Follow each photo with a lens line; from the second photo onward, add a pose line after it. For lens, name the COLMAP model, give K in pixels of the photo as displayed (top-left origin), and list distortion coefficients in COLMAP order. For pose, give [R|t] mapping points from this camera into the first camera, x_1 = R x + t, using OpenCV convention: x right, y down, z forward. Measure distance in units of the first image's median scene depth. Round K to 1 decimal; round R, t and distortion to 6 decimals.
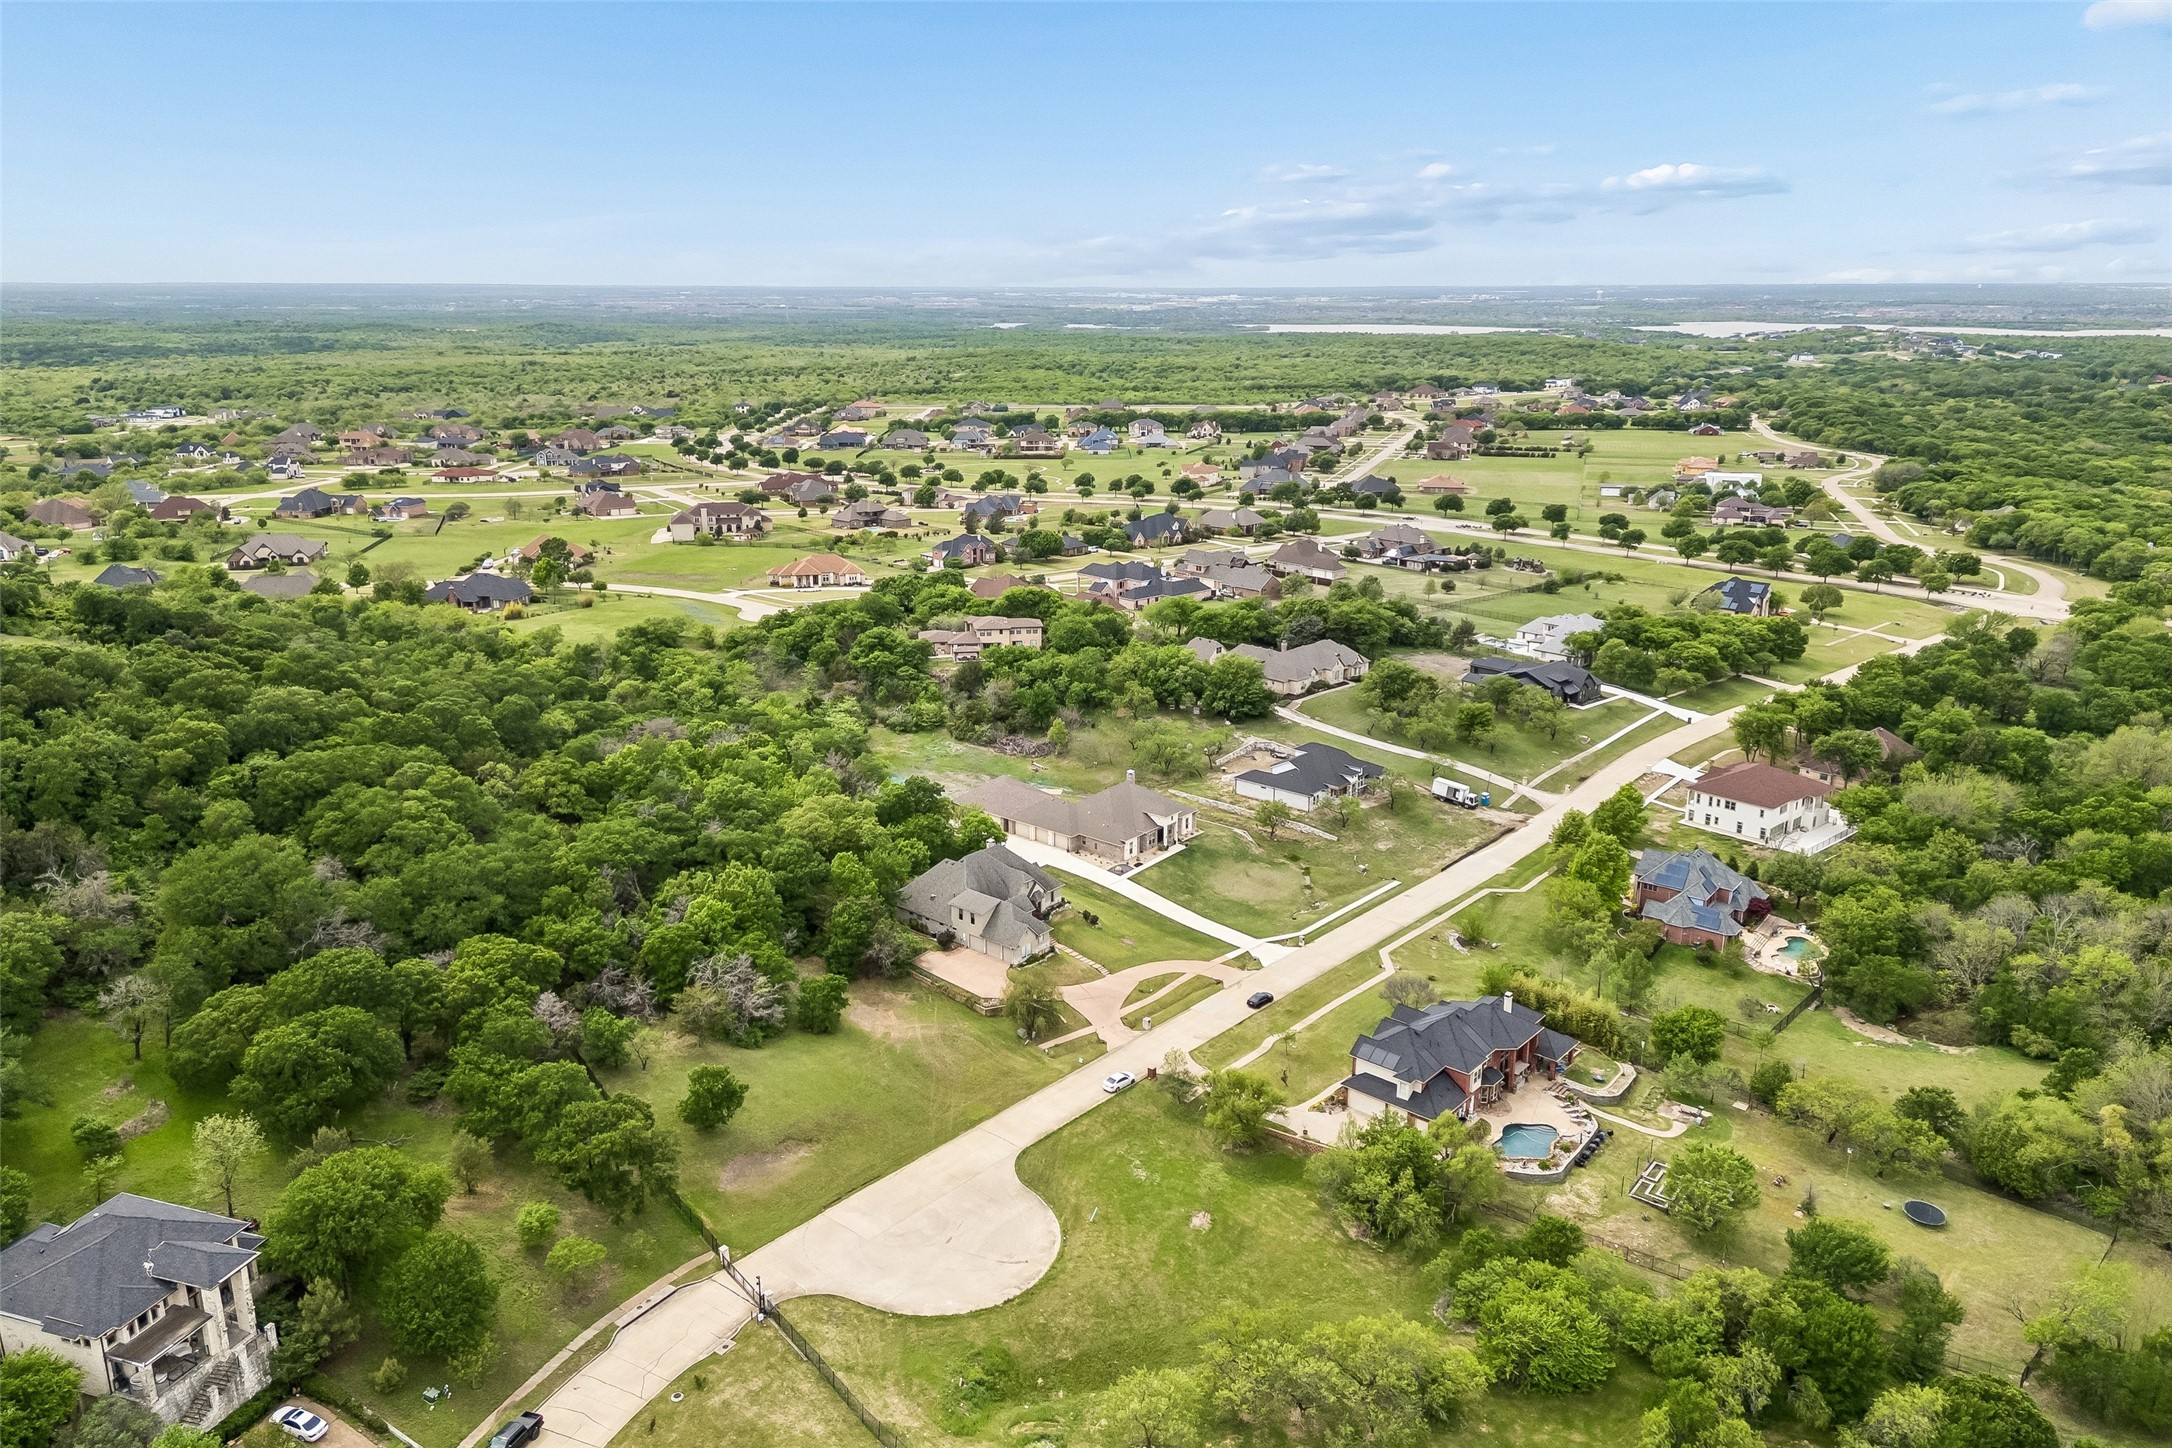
lens RADIAL K [[1531.3, 0, 1086.9], [0, 1531.3, 707.6], [0, 0, 1]] dist [0.102569, -0.115787]
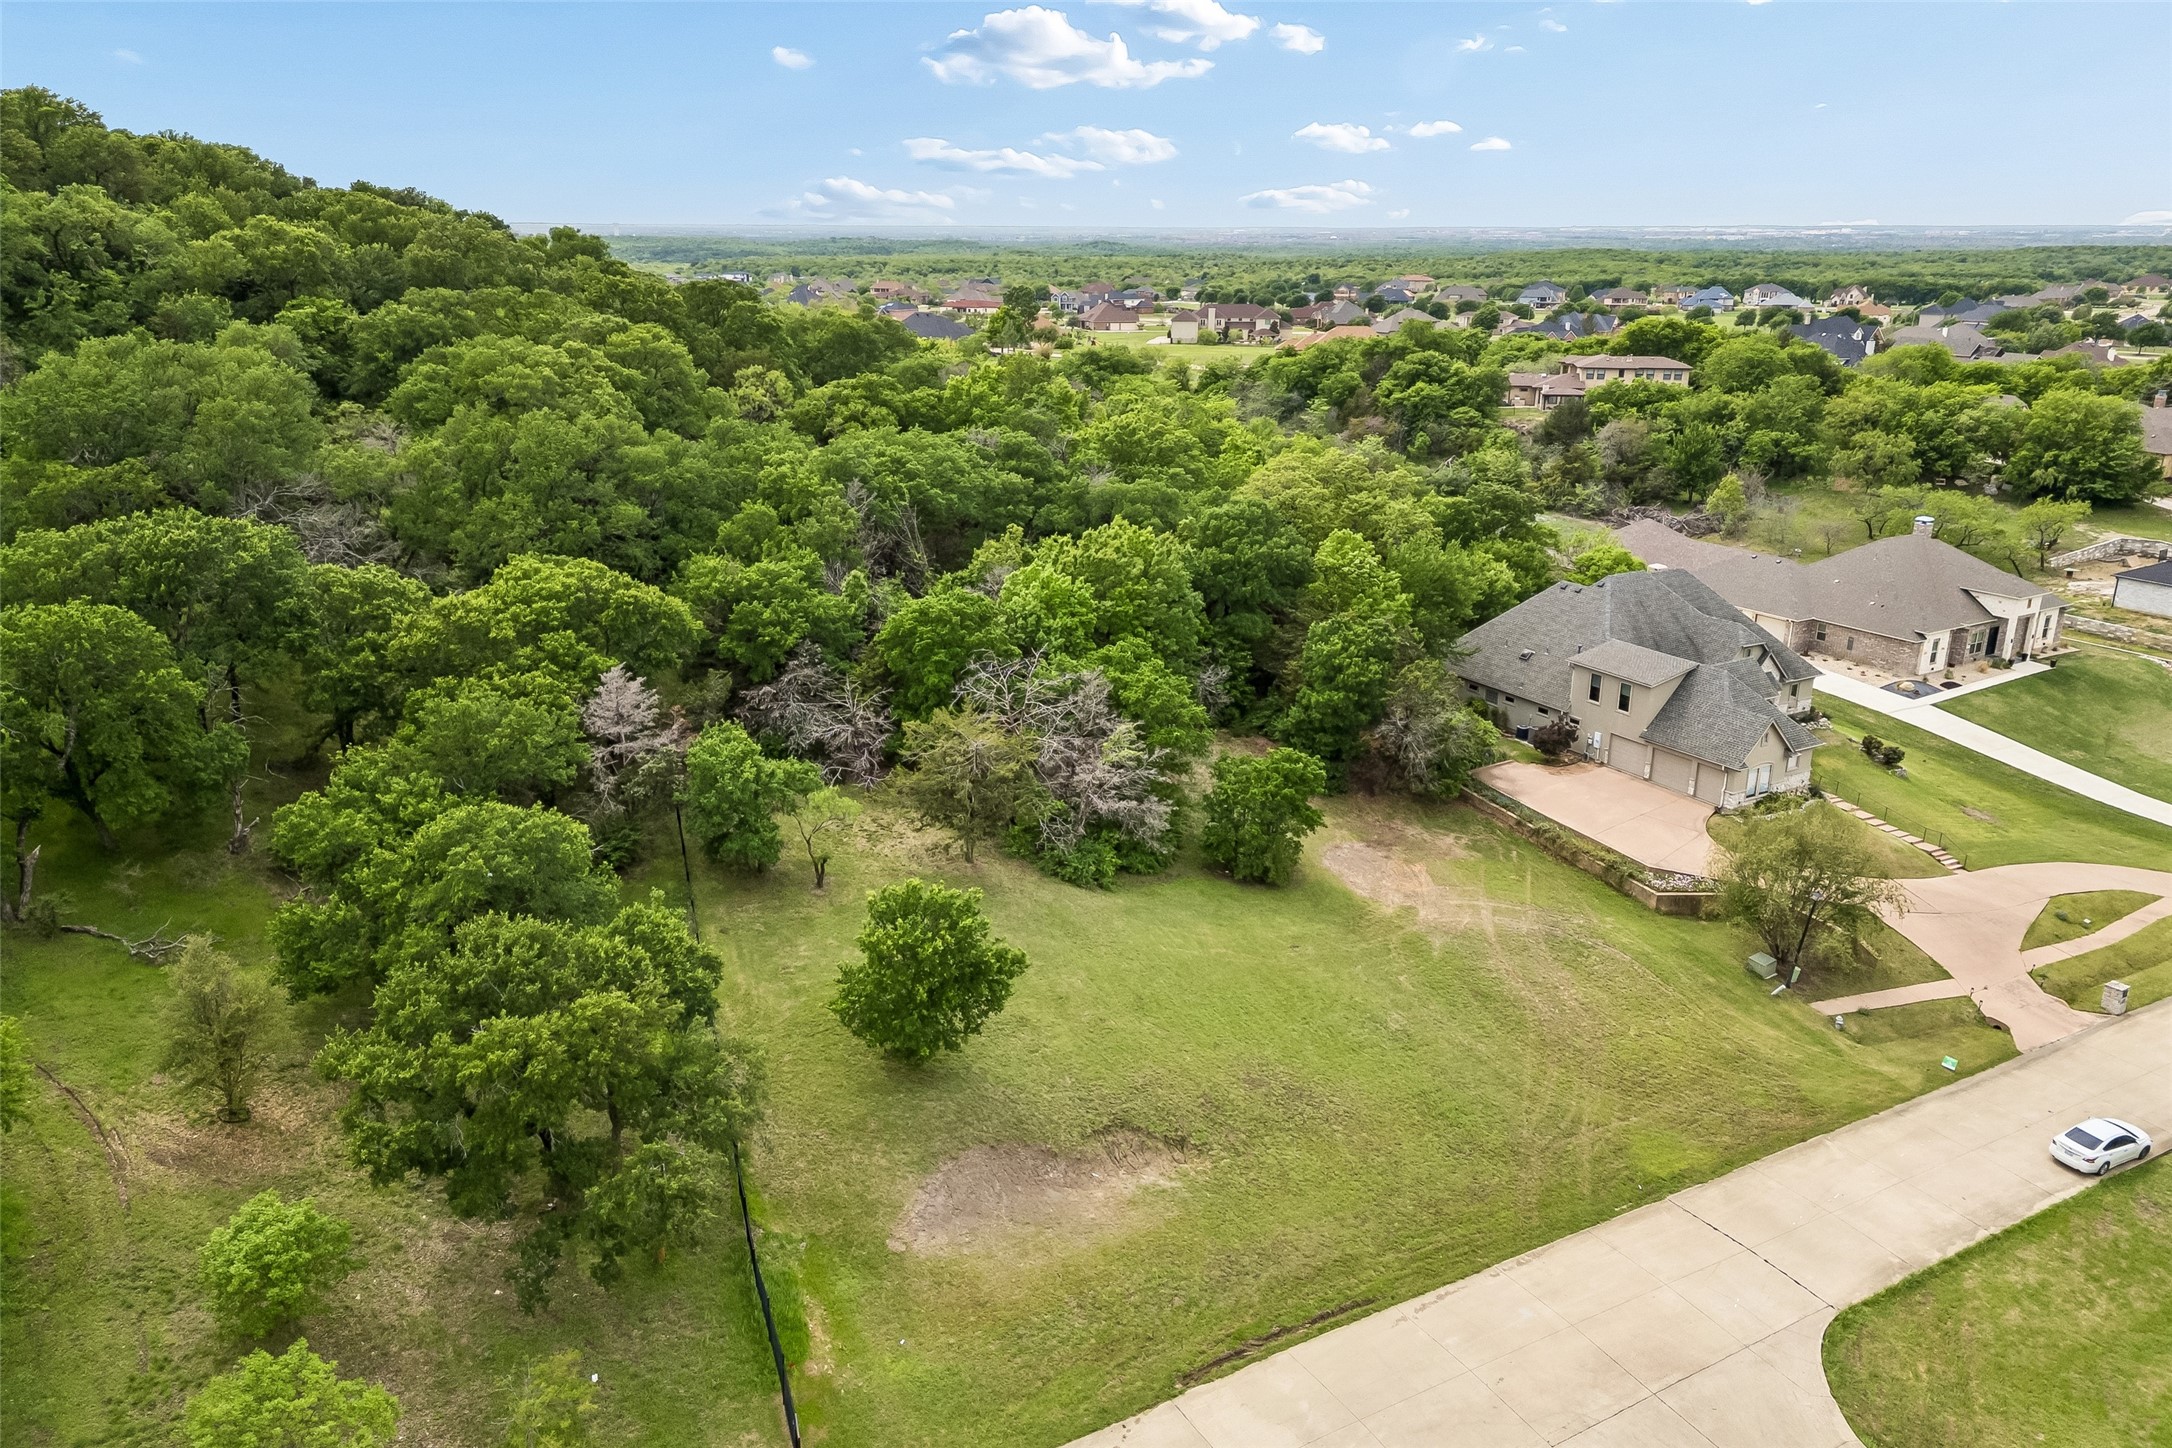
lens RADIAL K [[1531.3, 0, 1086.9], [0, 1531.3, 707.6], [0, 0, 1]] dist [0.102569, -0.115787]
pose [[0.943054, 0.105633, -0.315422, -0.083138], [-0.096190, 0.994327, 0.045401, 0.141298], [0.318428, -0.012475, 0.947865, 0.558354]]
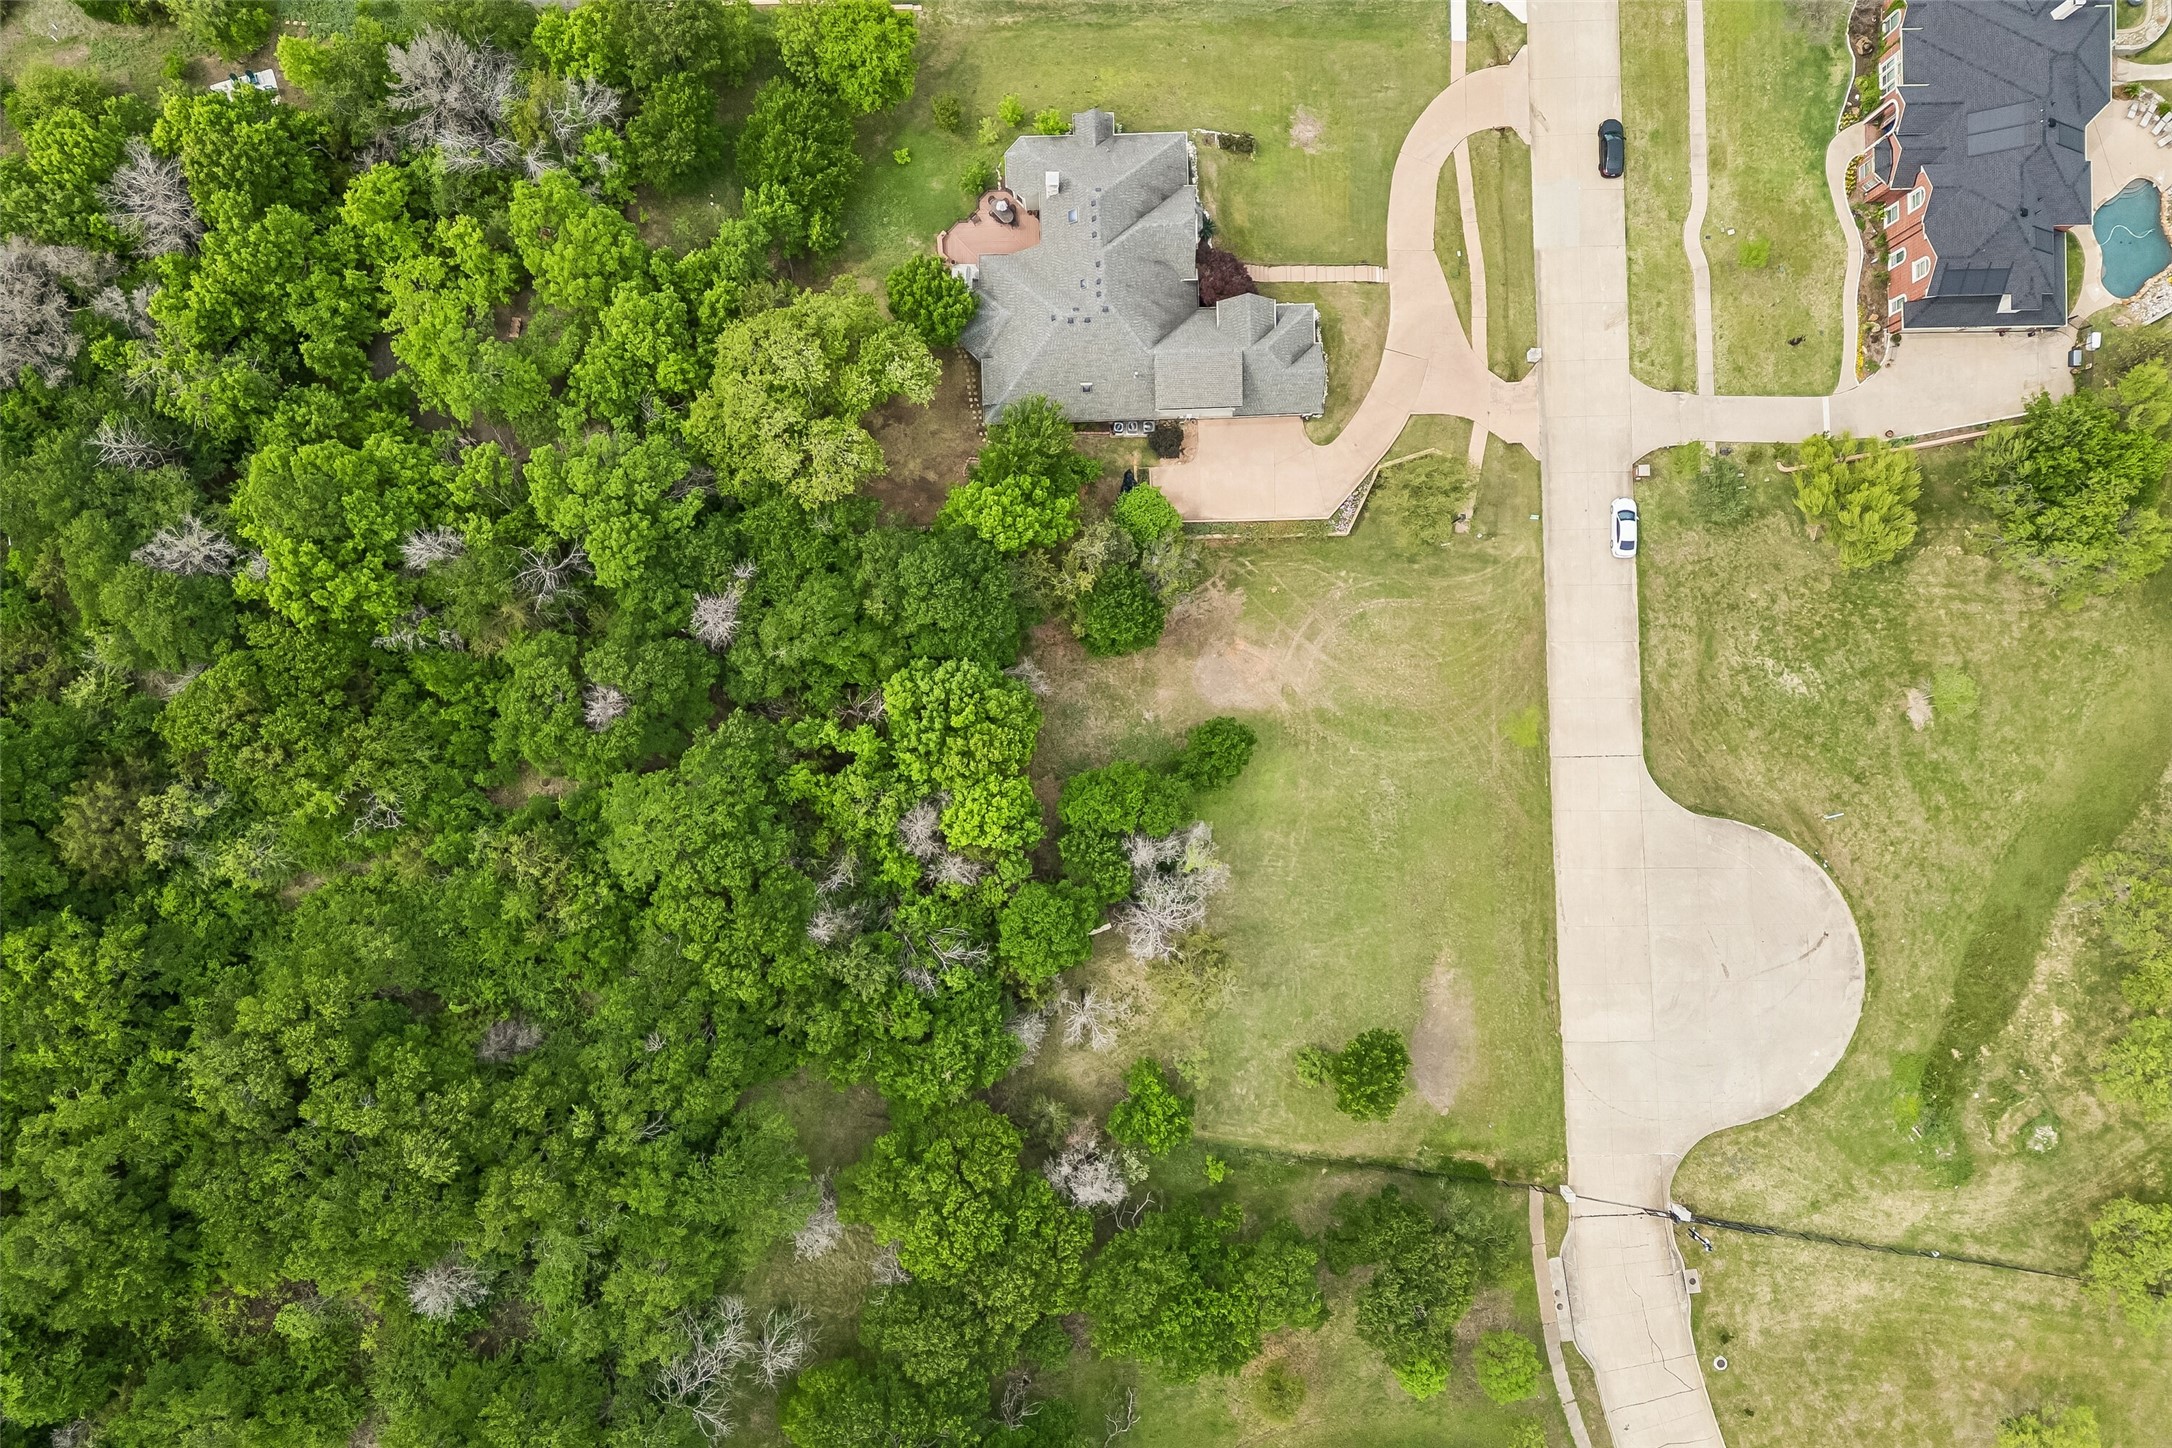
lens RADIAL K [[1531.3, 0, 1086.9], [0, 1531.3, 707.6], [0, 0, 1]] dist [0.102569, -0.115787]
pose [[0.746277, -0.665635, -0.000881, -0.187016], [0.178208, 0.198522, 0.963759, -0.394321], [-0.641336, -0.719388, 0.266774, 0.840671]]
